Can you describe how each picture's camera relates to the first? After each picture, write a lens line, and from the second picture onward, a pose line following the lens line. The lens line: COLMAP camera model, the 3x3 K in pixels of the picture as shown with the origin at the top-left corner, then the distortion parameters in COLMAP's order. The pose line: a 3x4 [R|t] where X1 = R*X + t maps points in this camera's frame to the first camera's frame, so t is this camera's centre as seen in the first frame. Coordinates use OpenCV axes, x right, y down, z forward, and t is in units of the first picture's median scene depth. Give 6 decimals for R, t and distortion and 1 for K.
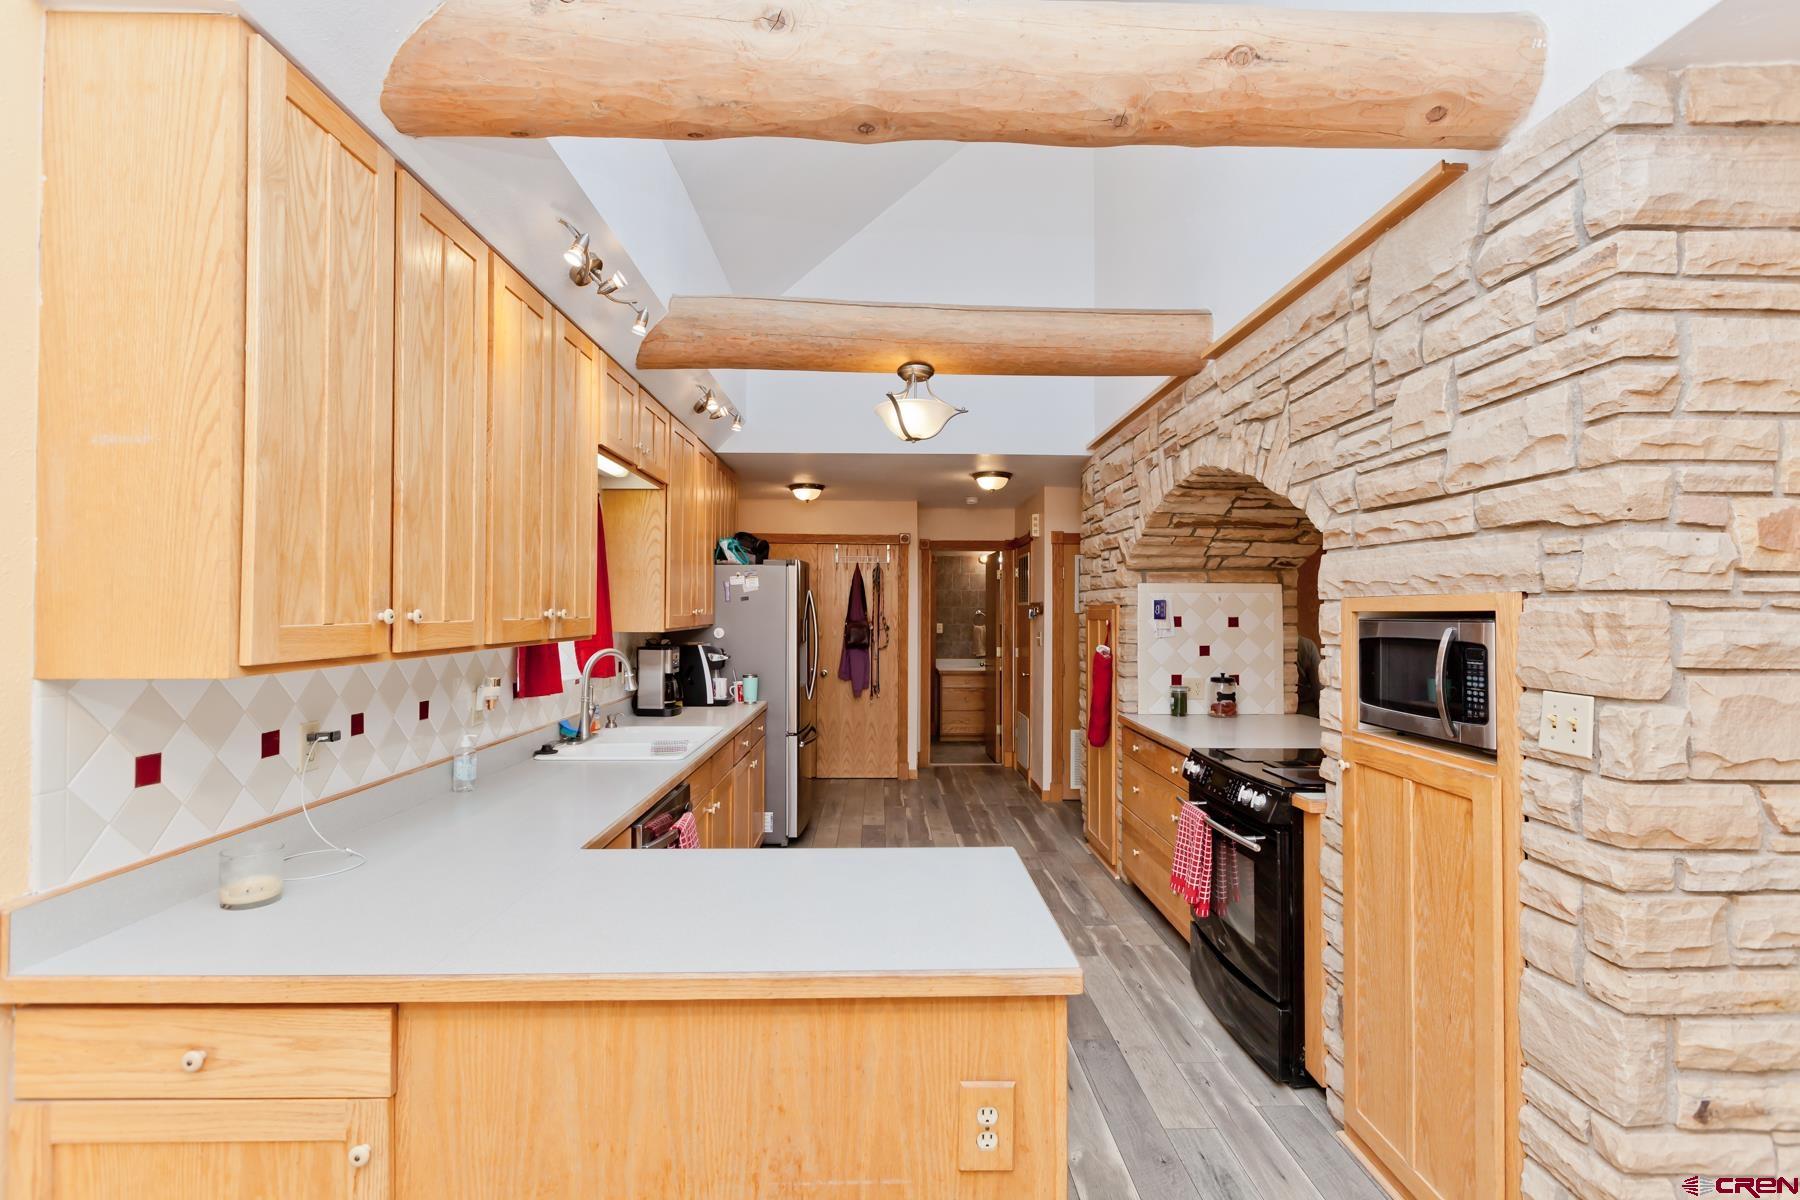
lens RADIAL K [[846.0, 0, 898.7], [0, 846.0, 595.4], [0, 0, 1]] dist [-0.005200, -0.000057]
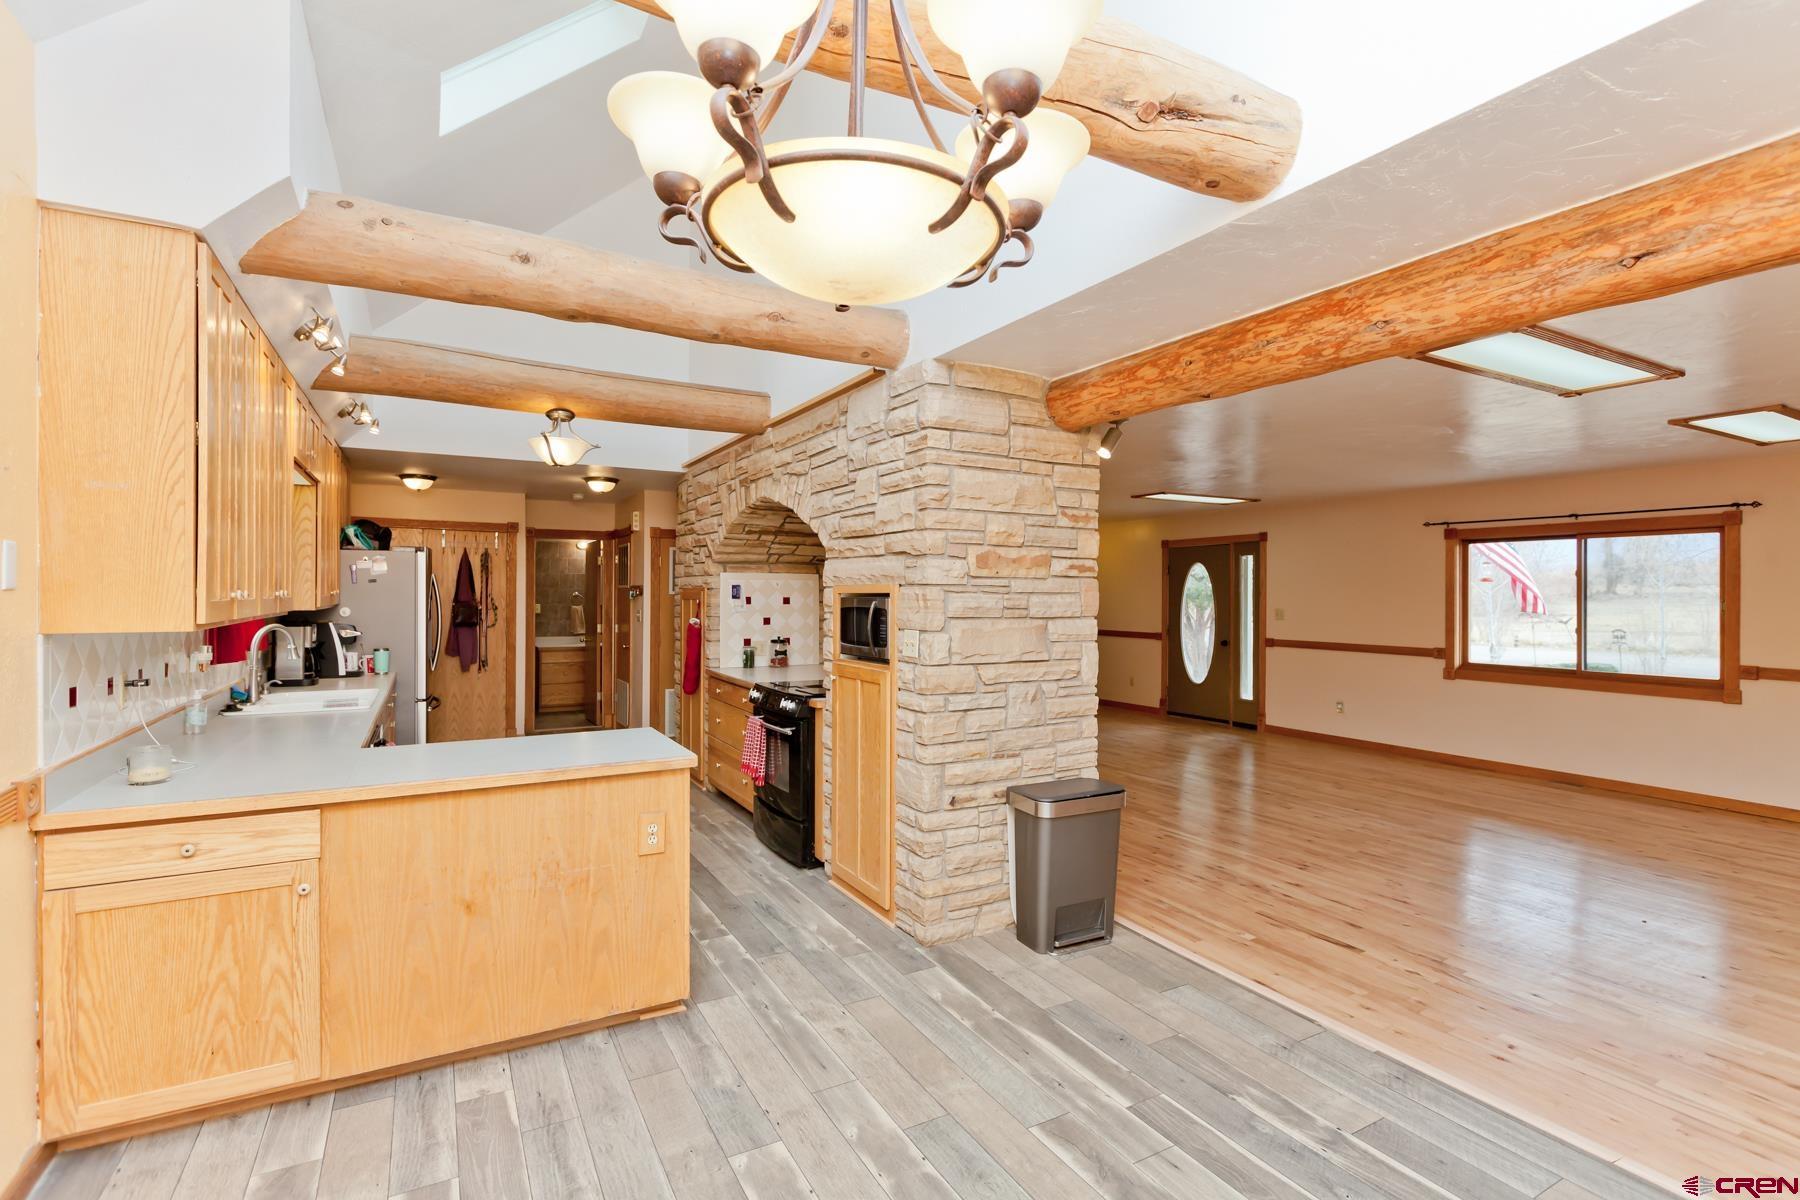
lens RADIAL K [[846.0, 0, 898.0], [0, 846.0, 595.1], [0, 0, 1]] dist [-0.005200, -0.000057]
pose [[0.885116, 0.000729, 0.465370, -0.183410], [-0.010556, 0.999773, 0.018510, -0.011065], [-0.465251, -0.021296, 0.884922, -0.630867]]
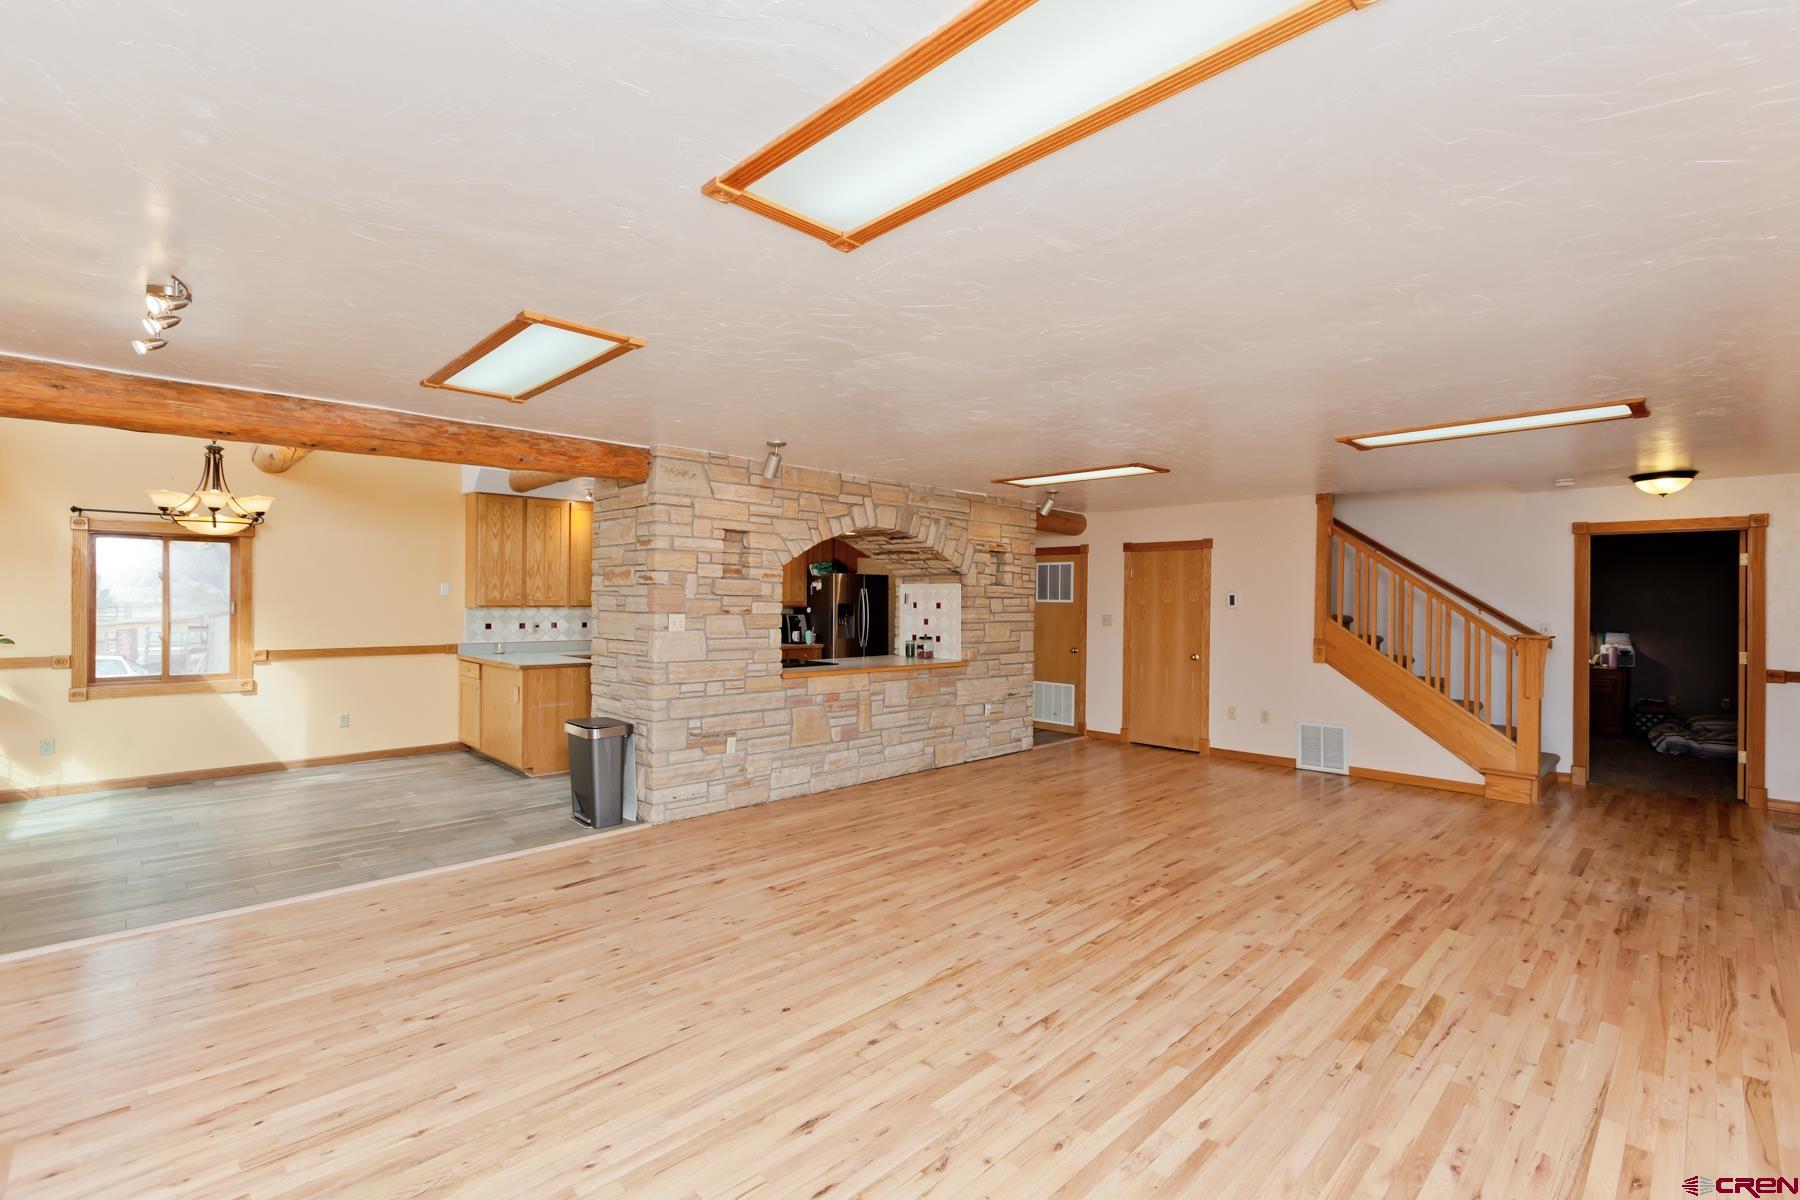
lens RADIAL K [[803.5, 0, 898.6], [0, 803.5, 596.1], [0, 0, 1]] dist [0.000161, -0.000431]
pose [[0.679486, -0.002217, -0.733685, 2.876330], [0.006530, 0.999974, 0.003026, 0.011712], [0.733659, -0.006848, 0.679483, -0.339858]]
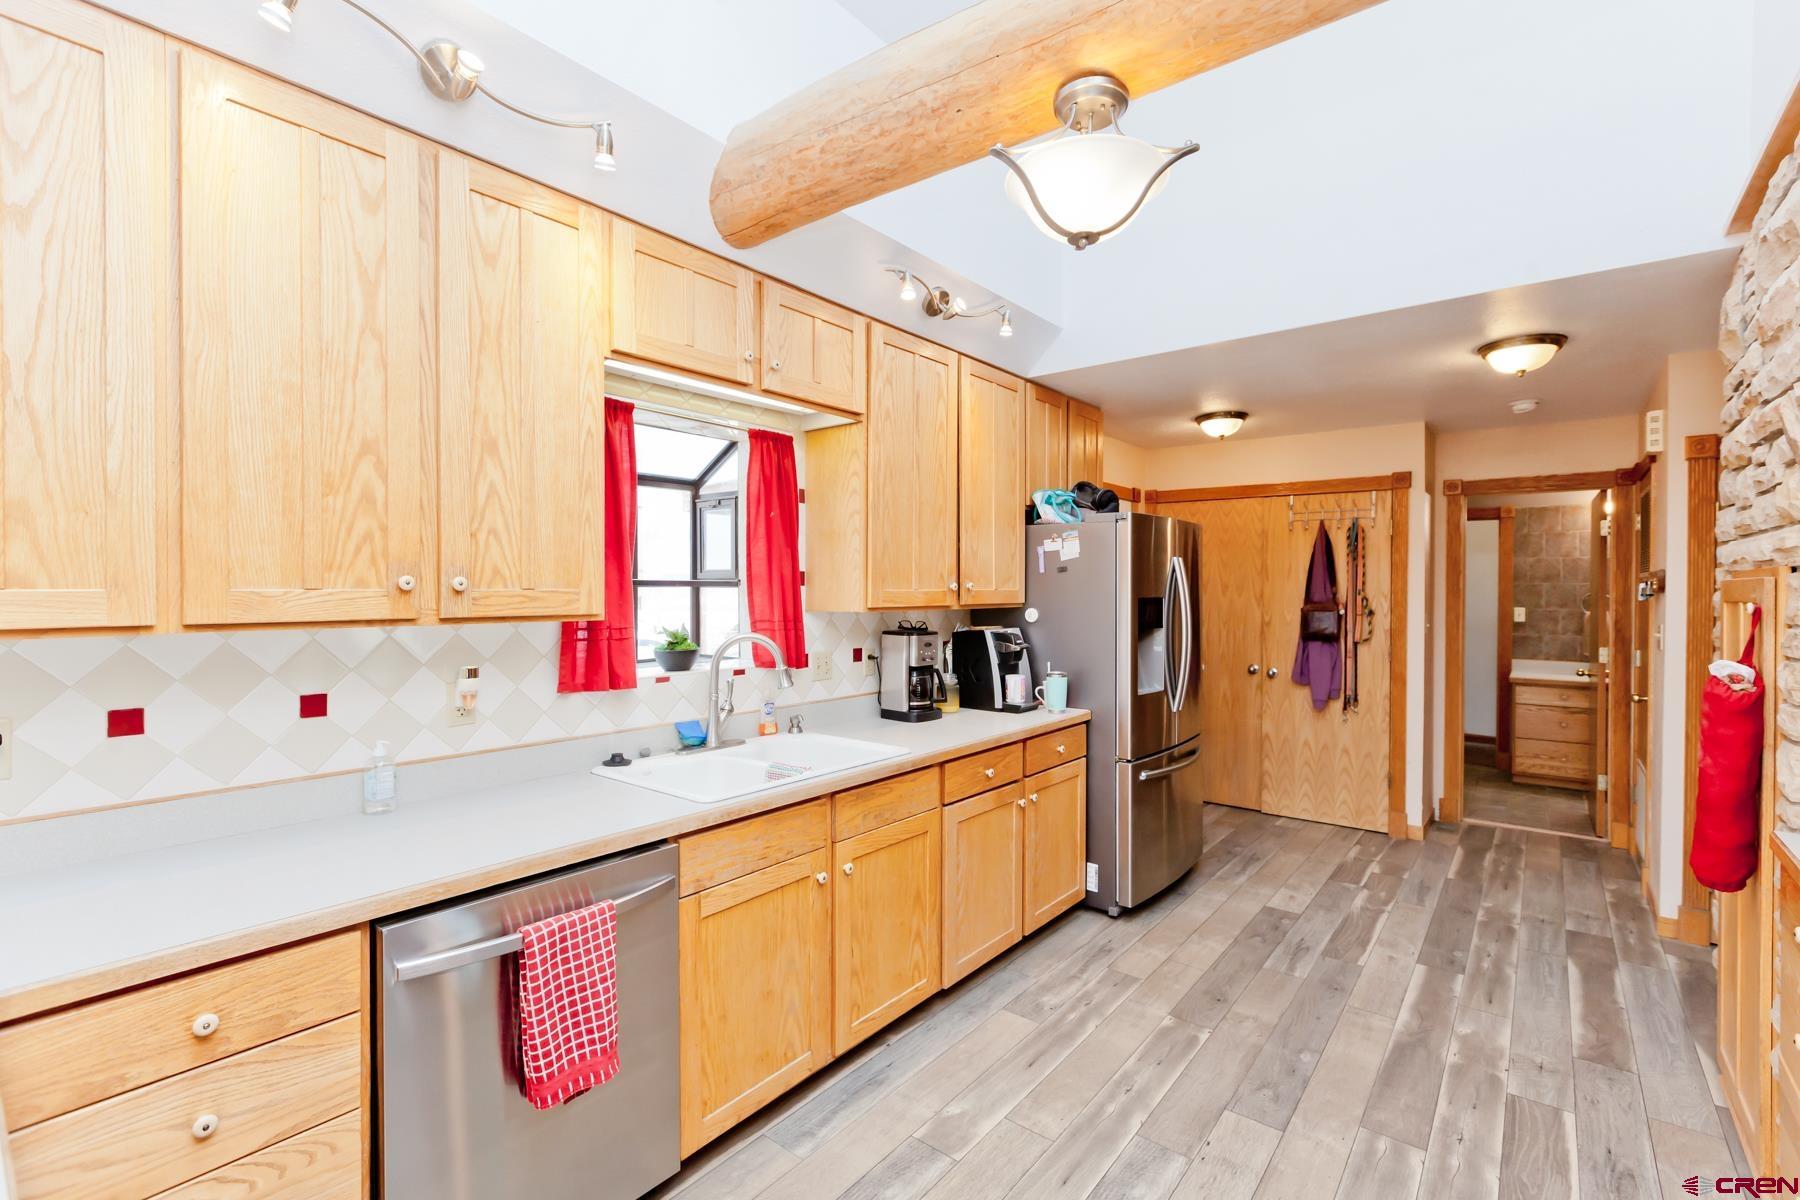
lens RADIAL K [[803.5, 0, 903.2], [0, 803.5, 594.0], [0, 0, 1]] dist [0.000161, -0.000431]
pose [[0.765804, 0.003656, -0.643064, 0.344070], [0.010271, 0.999787, 0.017916, 0.024091], [0.642992, -0.020325, 0.765603, 0.791328]]
